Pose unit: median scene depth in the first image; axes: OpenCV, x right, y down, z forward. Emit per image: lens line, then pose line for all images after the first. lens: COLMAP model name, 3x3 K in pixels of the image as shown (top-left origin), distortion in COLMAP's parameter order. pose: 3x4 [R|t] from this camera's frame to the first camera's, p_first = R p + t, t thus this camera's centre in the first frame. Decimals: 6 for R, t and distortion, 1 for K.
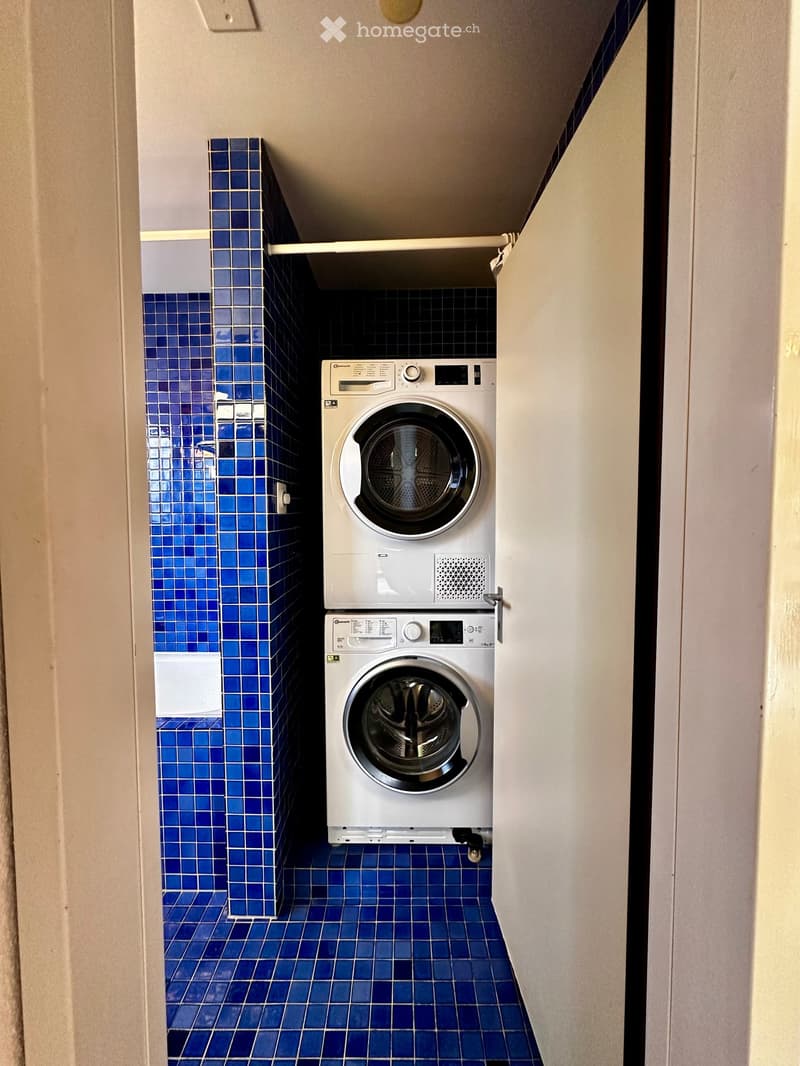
lens RADIAL K [[424.1, 0, 399.0], [0, 424.1, 530.4], [0, 0, 1]] dist [-0.004427, -0.000229]
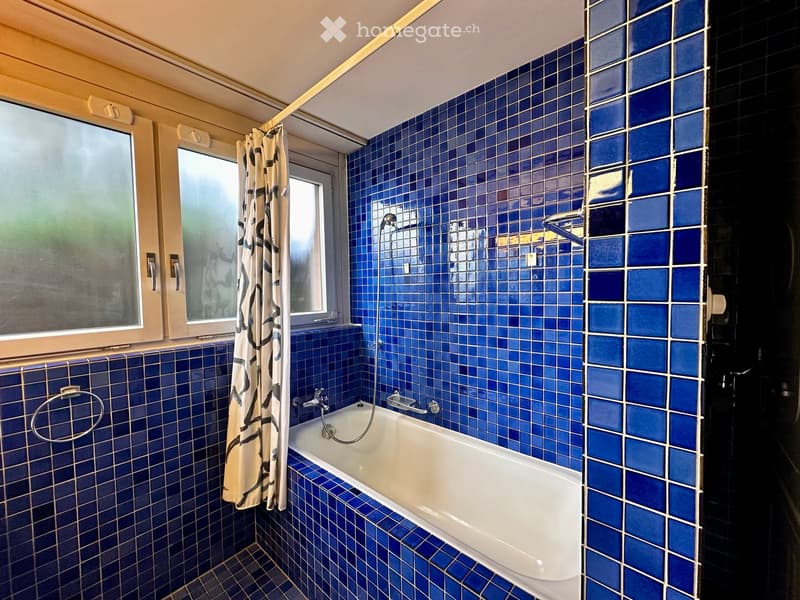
lens RADIAL K [[318.3, 0, 400.0], [0, 318.3, 300.0], [0, 0, 1]] dist [-0.004427, -0.000229]
pose [[0.756017, 0.018391, -0.654294, -0.199963], [-0.018909, 0.999802, 0.006254, -0.049176], [0.654279, 0.007644, 0.756215, 0.299508]]
